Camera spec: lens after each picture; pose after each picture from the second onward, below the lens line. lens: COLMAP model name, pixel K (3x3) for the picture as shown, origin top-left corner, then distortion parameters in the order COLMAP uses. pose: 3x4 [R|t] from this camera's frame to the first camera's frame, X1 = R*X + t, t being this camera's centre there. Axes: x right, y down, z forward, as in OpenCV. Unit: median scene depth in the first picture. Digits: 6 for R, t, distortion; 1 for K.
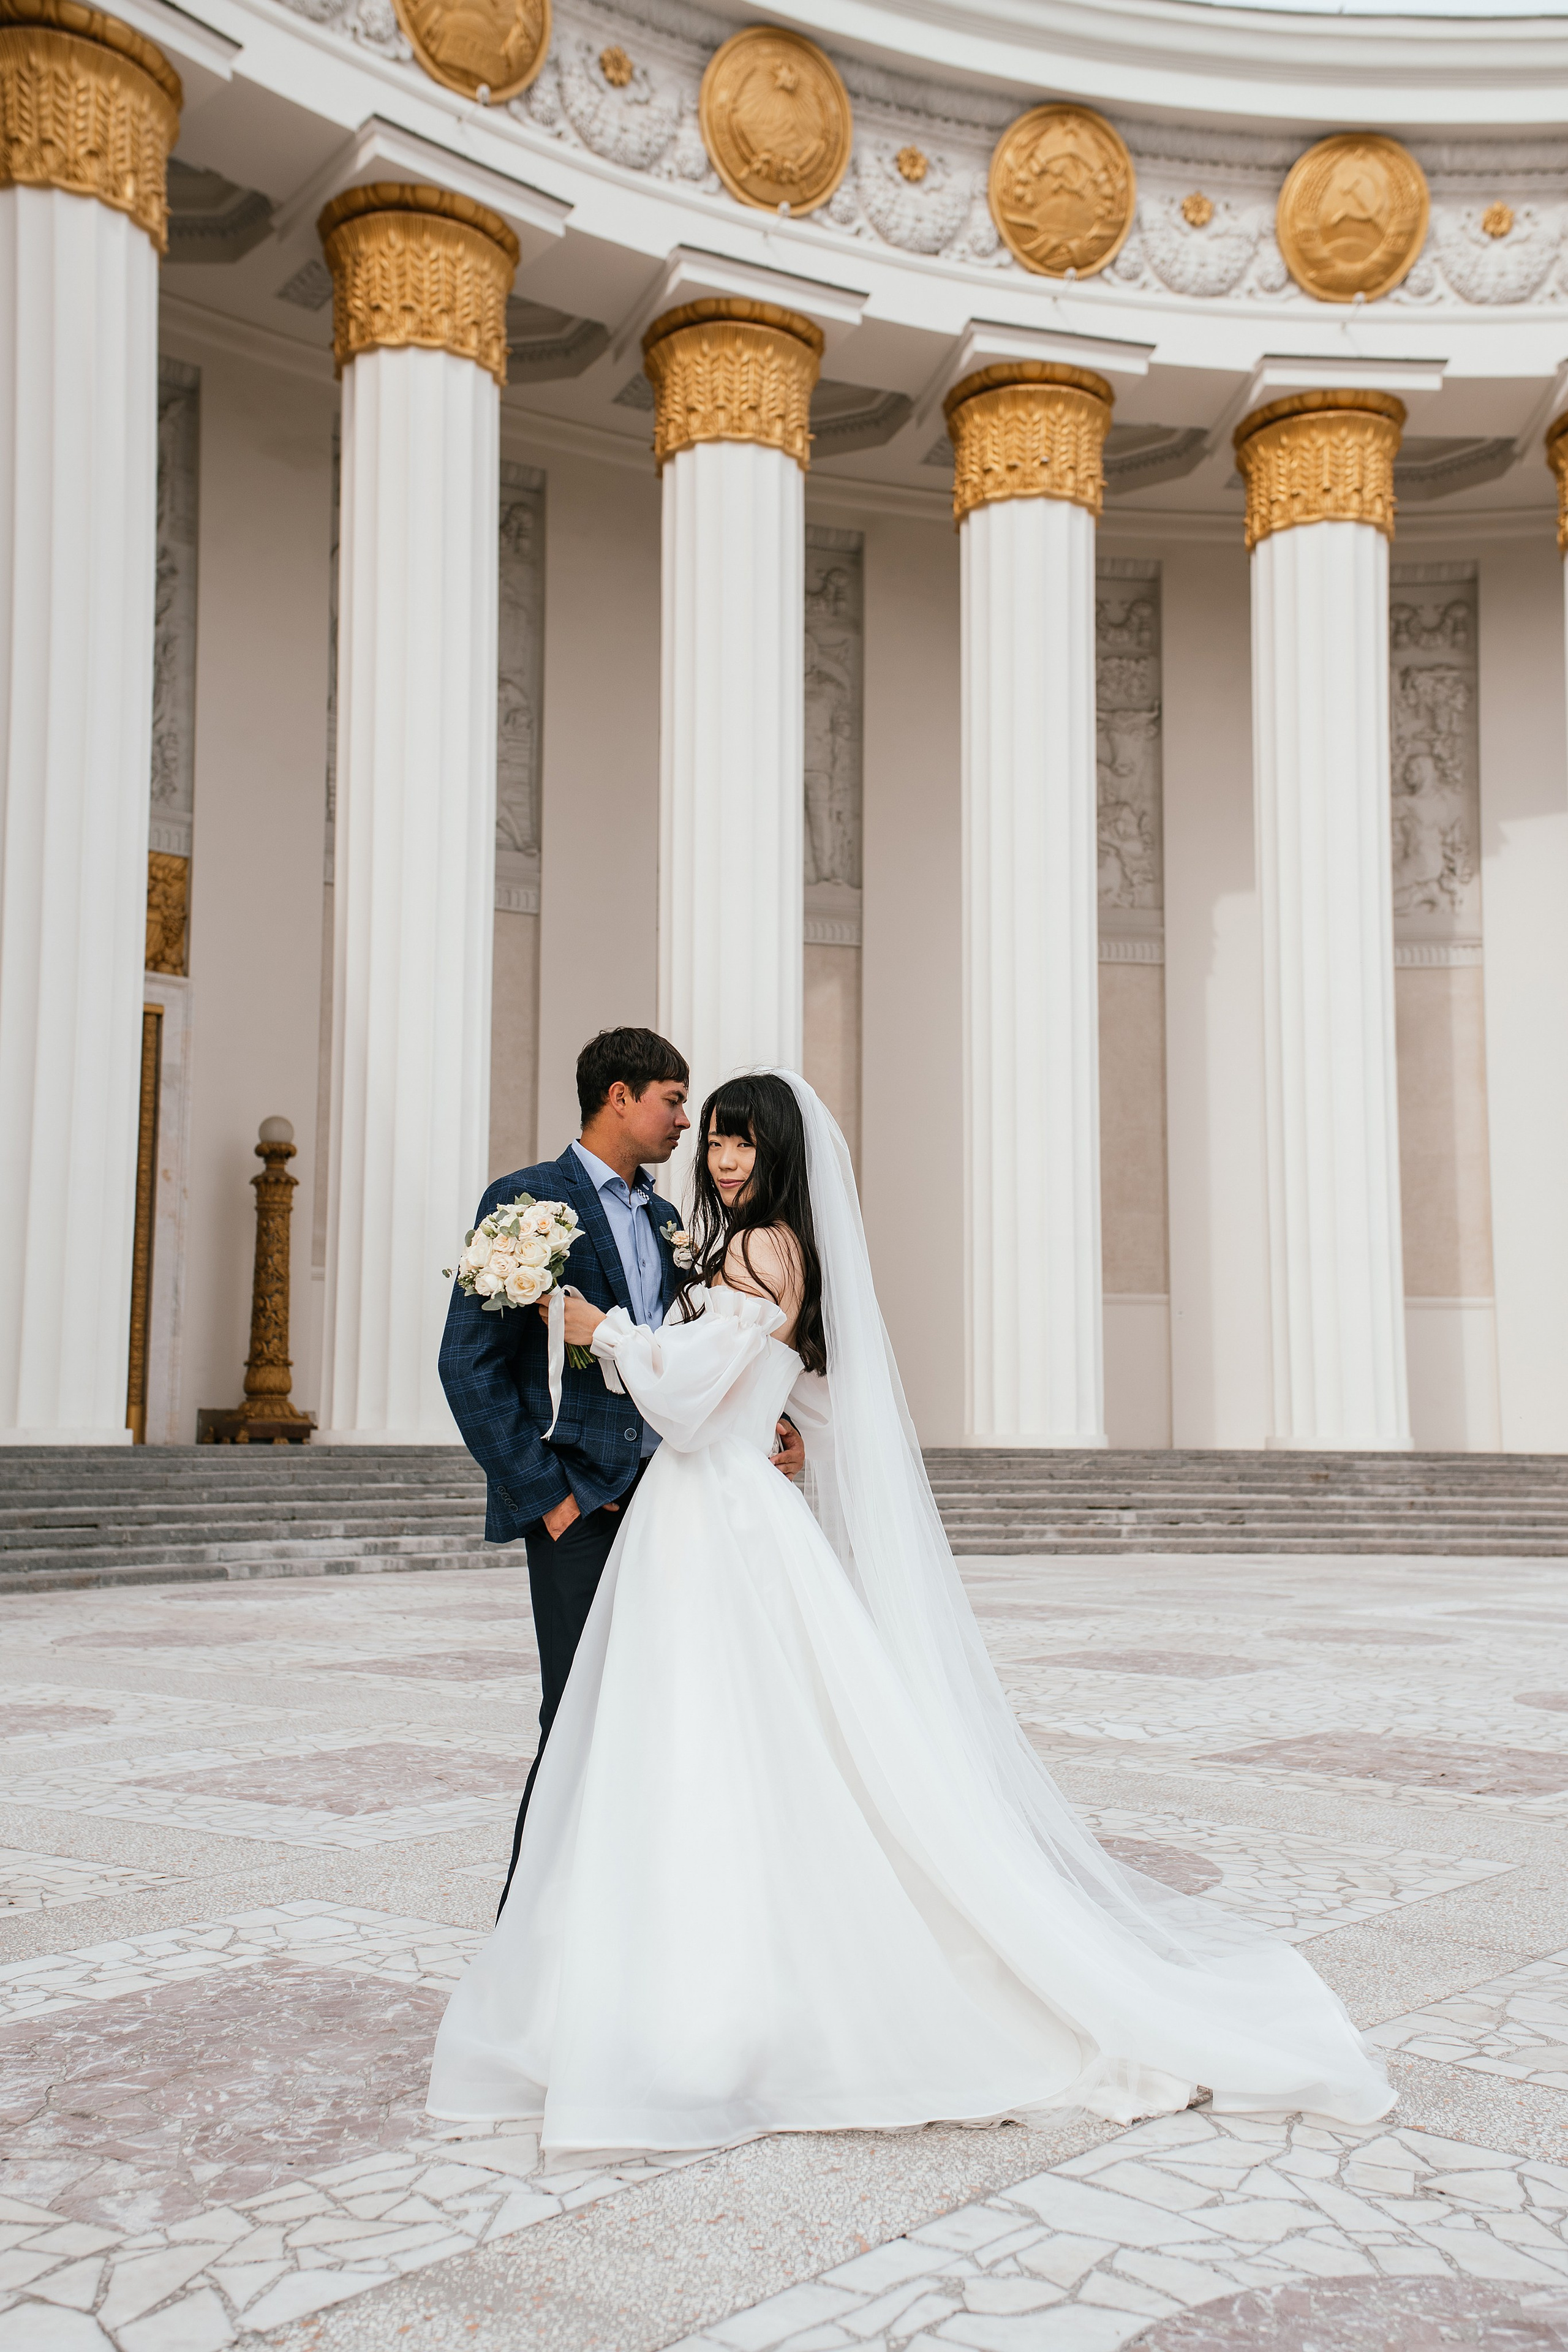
lens RADIAL K [[2208.5, 0, 778.0], [0, 2208.5, 1185.0], [0, 0, 1]] dist [0.130677, 0.122212]
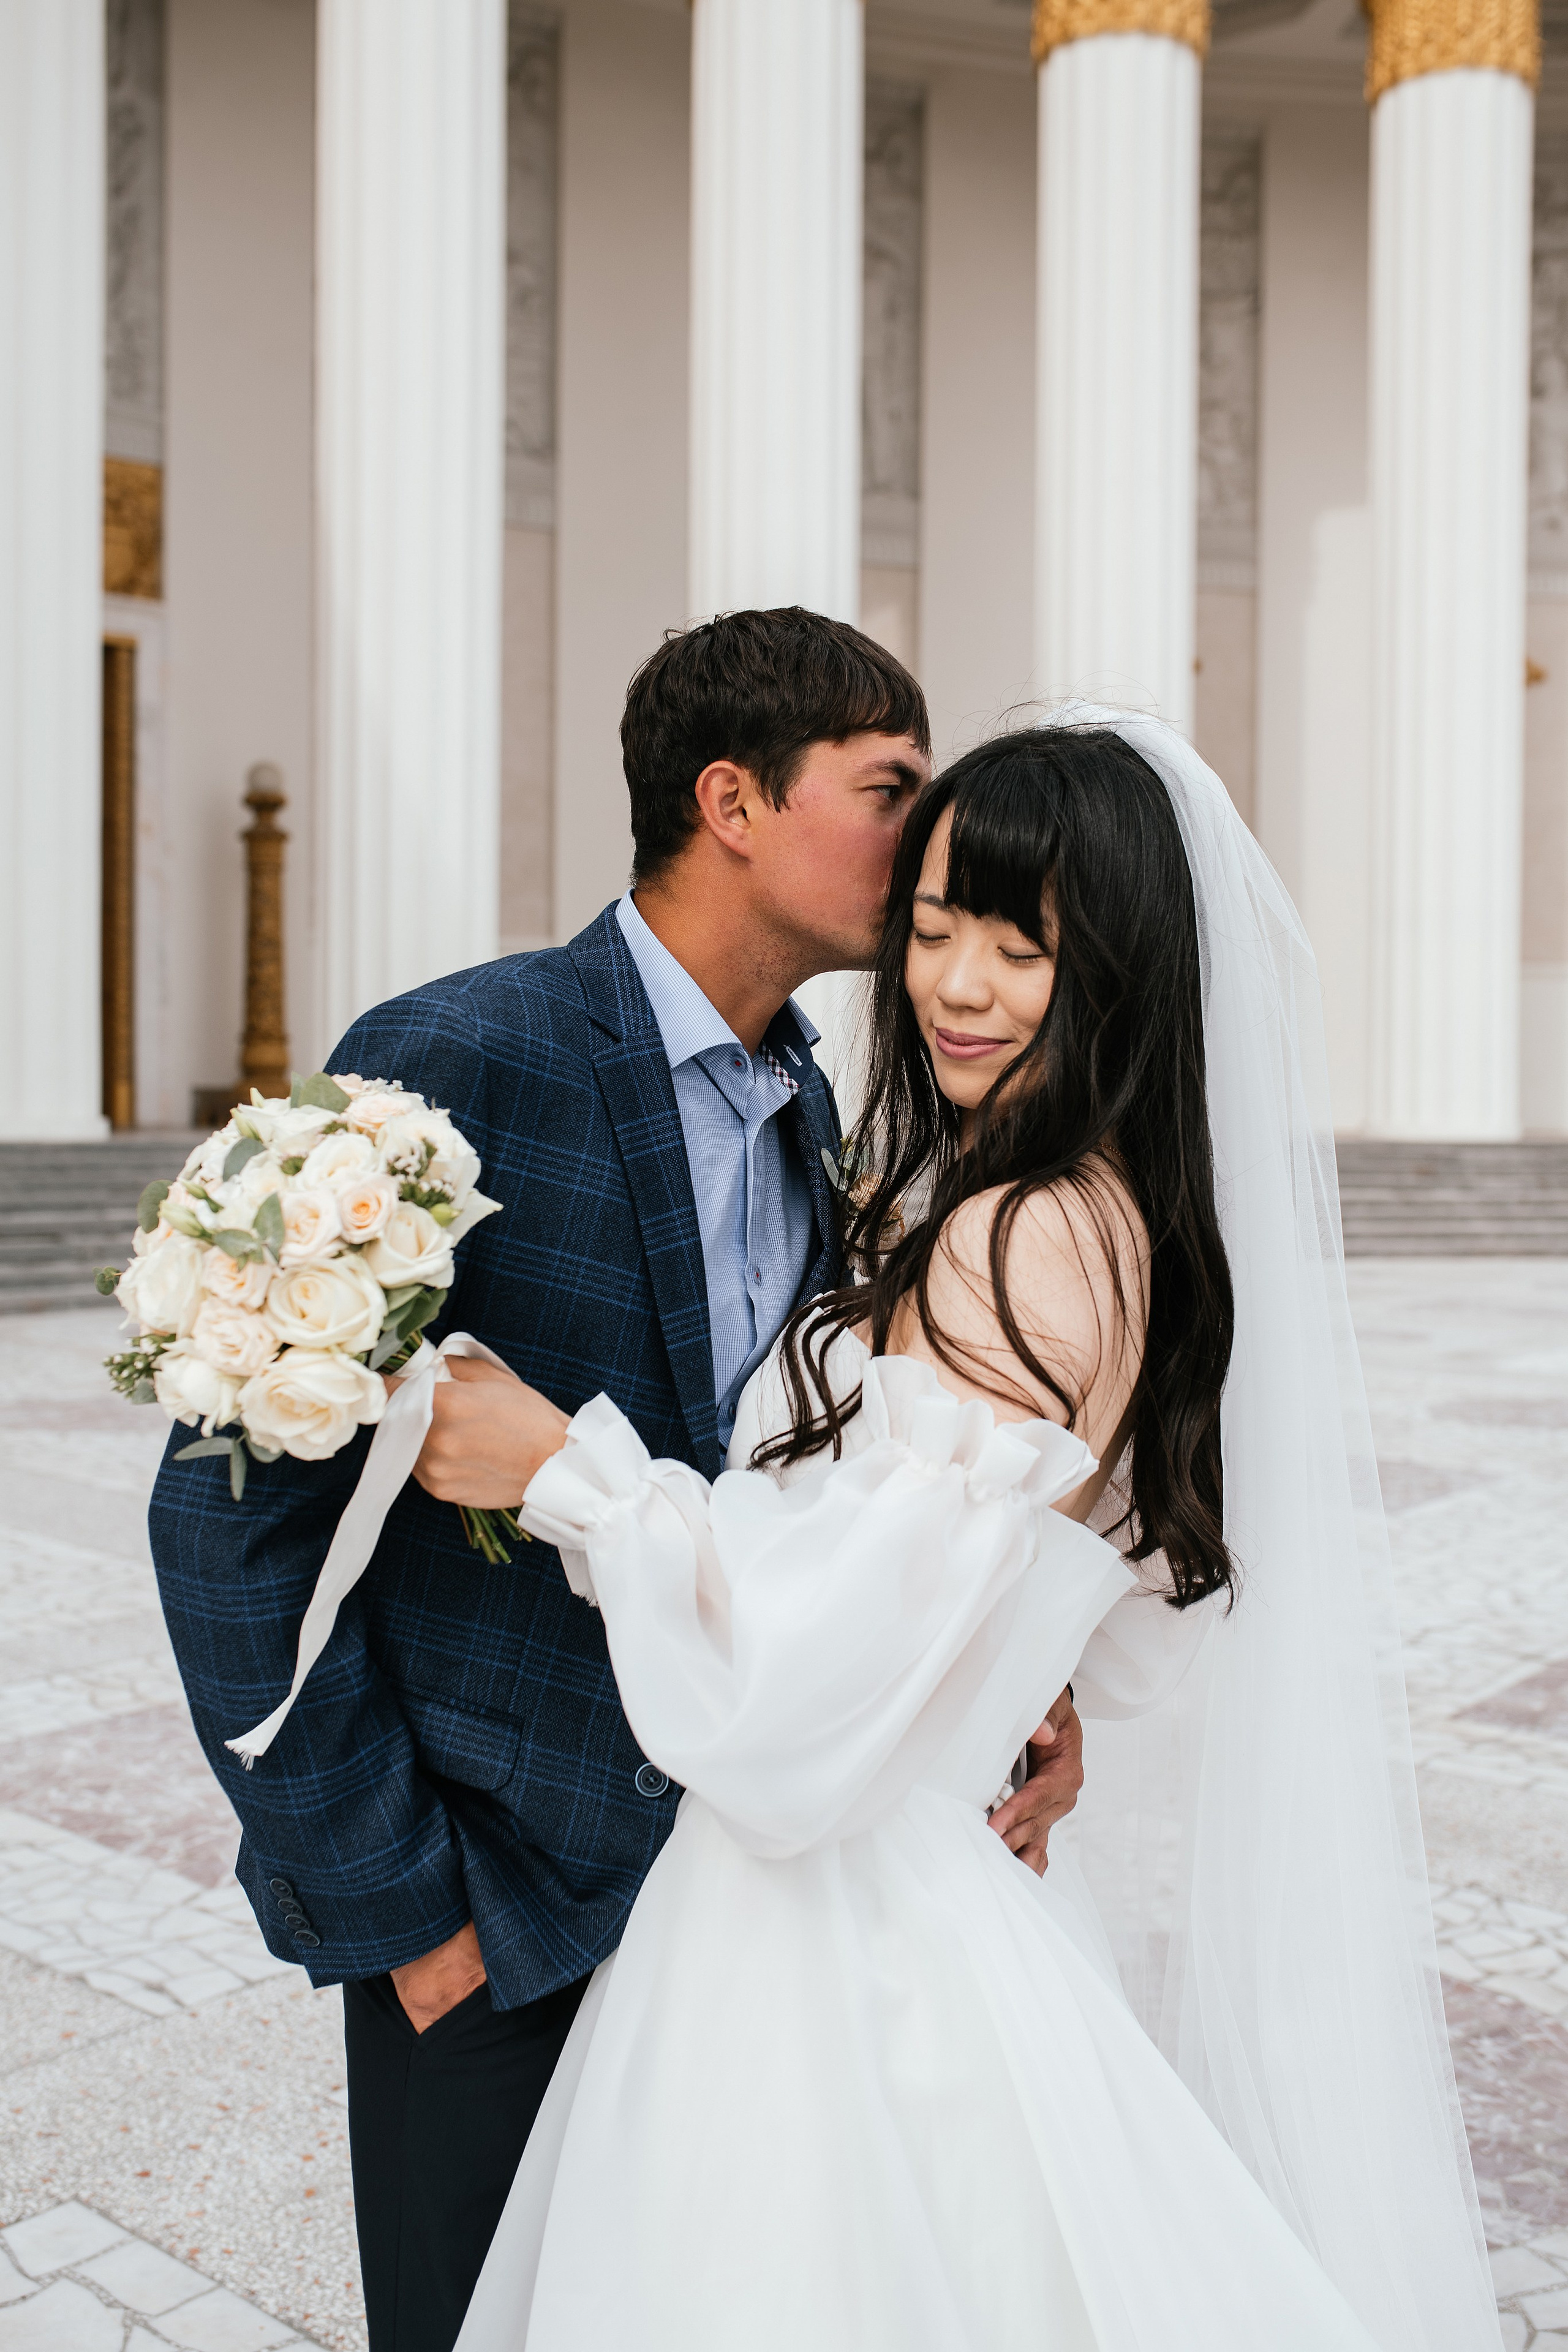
lens RADIAL K [[2211.5, 0, 784.0], [0, 2211.5, 1176.0], [0, 0, 1]] dist [-0.059674, 0.081069]
pose [[0.999905, 0.004600, -0.013004, -0.005271], [-0.002514, 0.987737, 0.156107, -0.006075], [0.013563, -0.156059, 0.987655, 0.118965]]
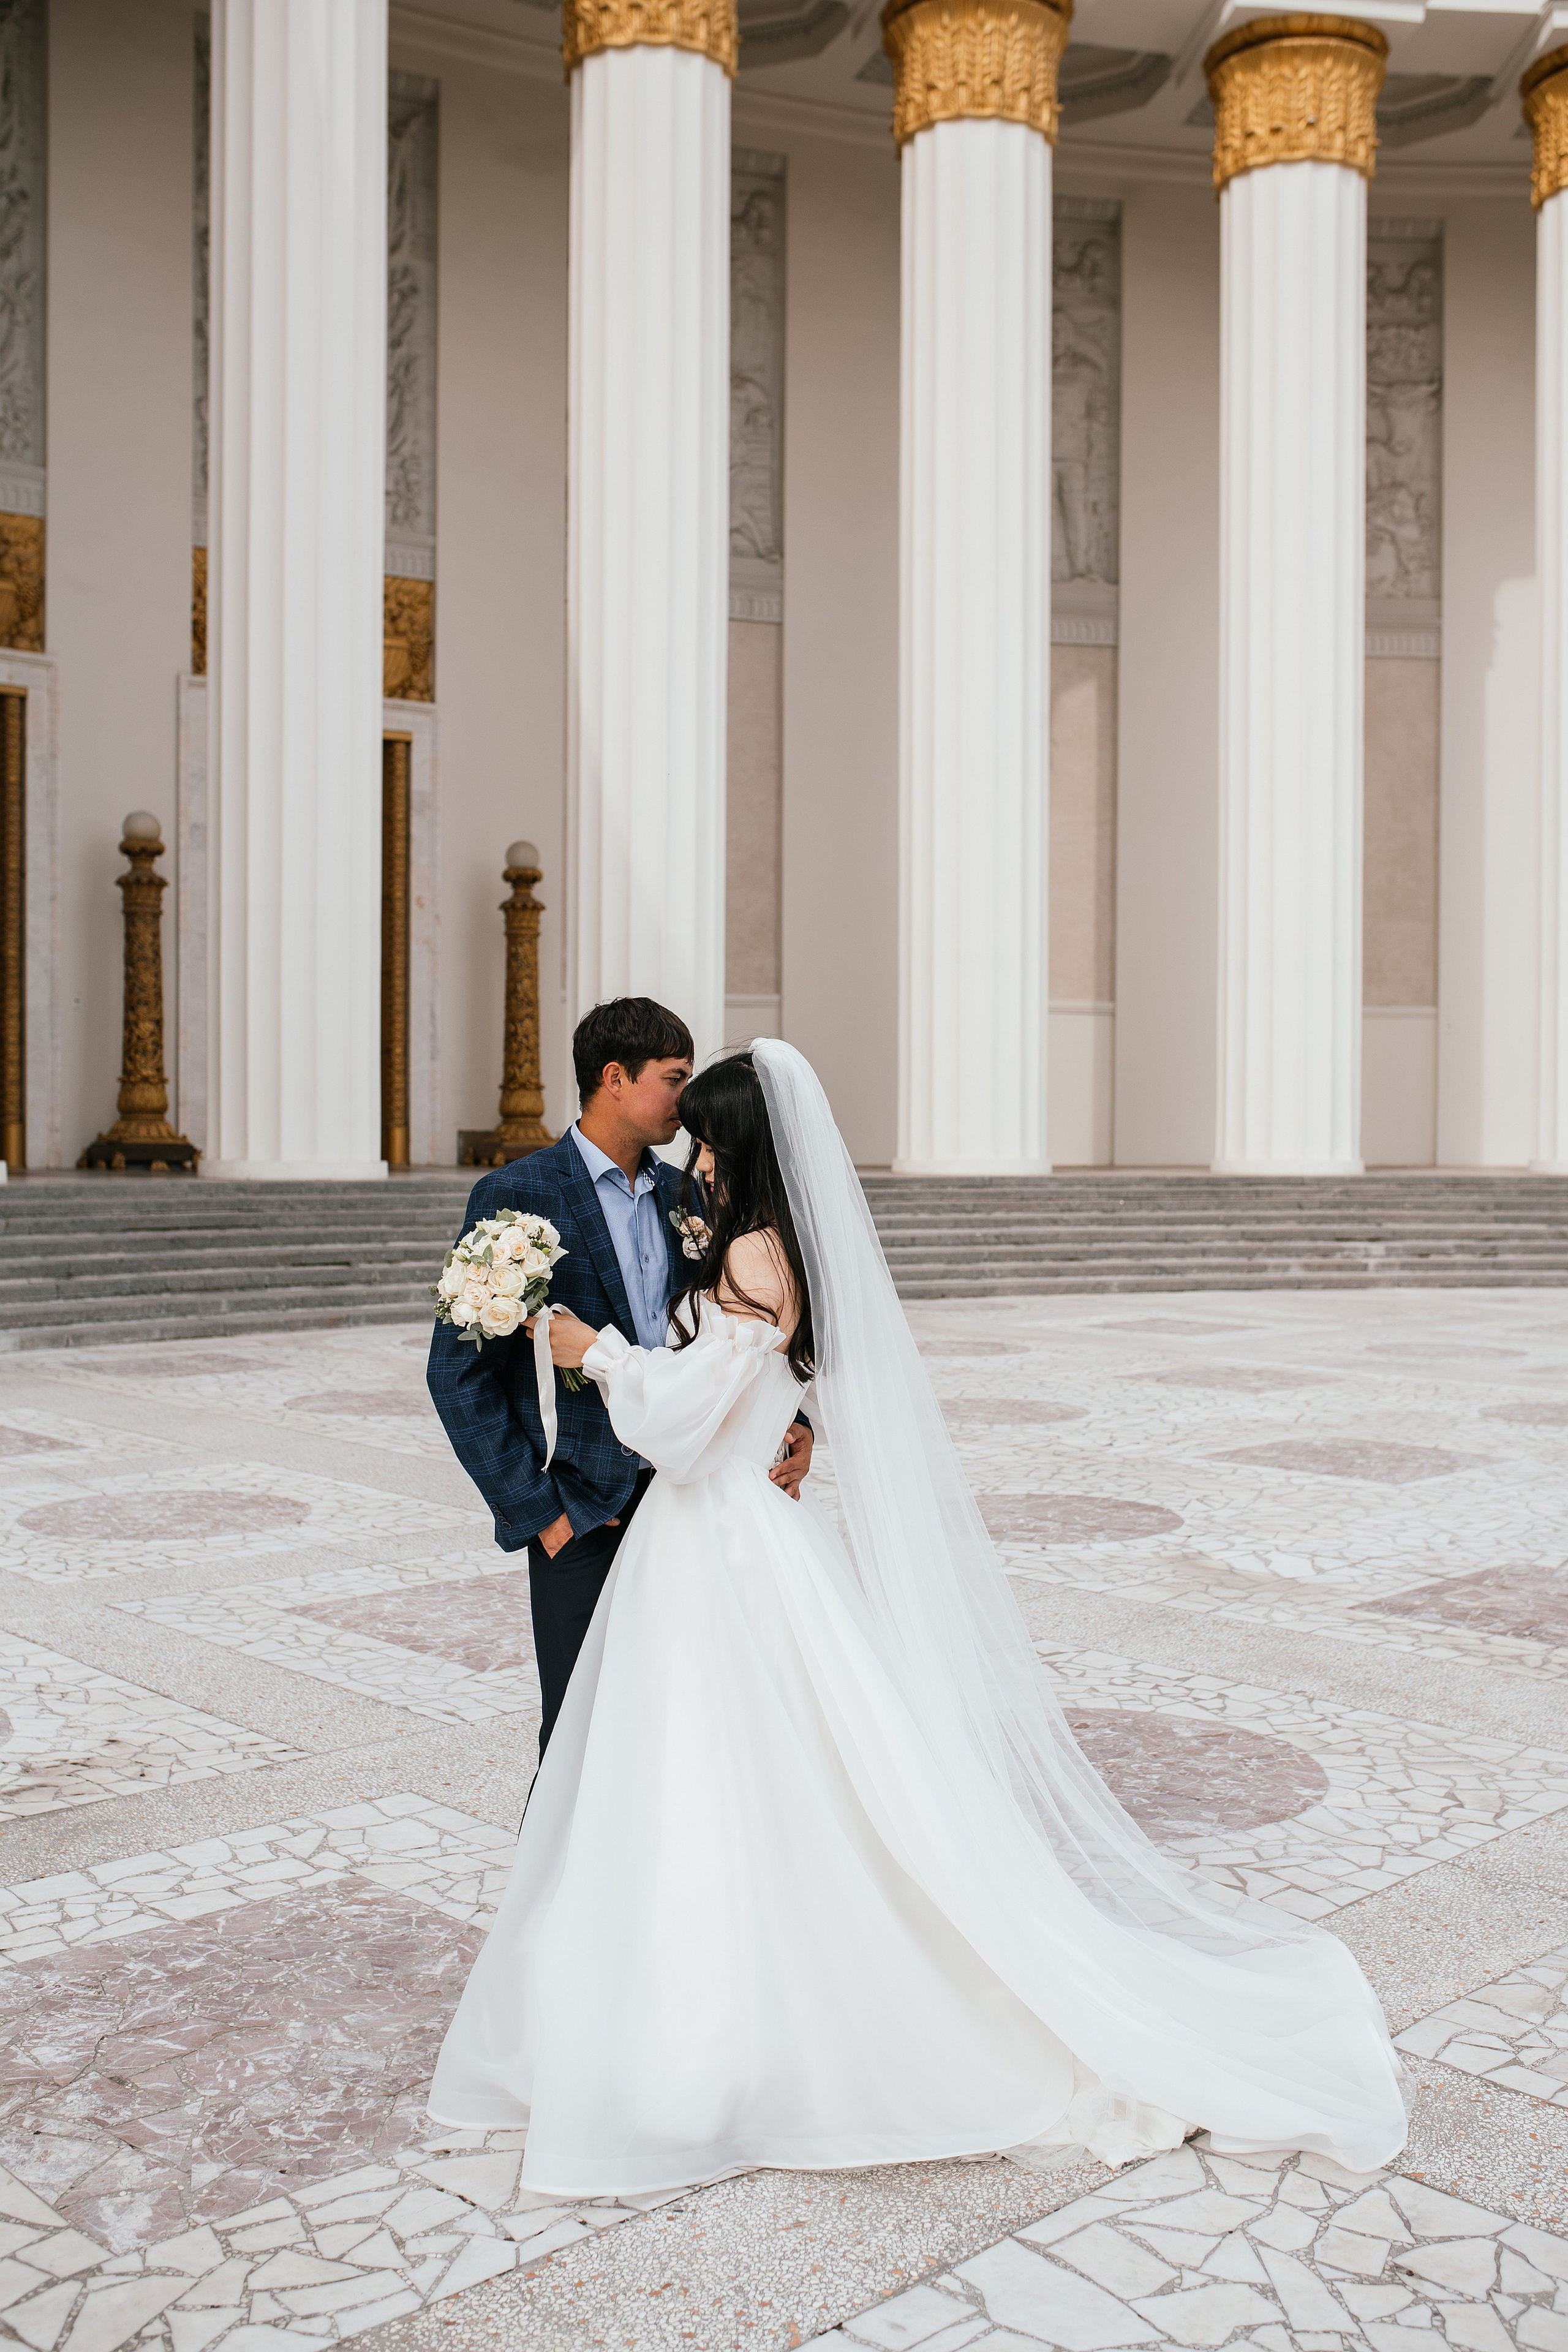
lens RADIAL K [[2211.5, 0, 784.0], [0, 2211.5, 1176.0], [0, 0, 1]] dist [-0.059674, 0.081069]
pose [[0.991898, 0.003292, -0.126997, 0.021220], [0.014924, 0.989723, 0.142217, -0.024301], [0.126160, -0.142960, 0.981655, 0.018400]]
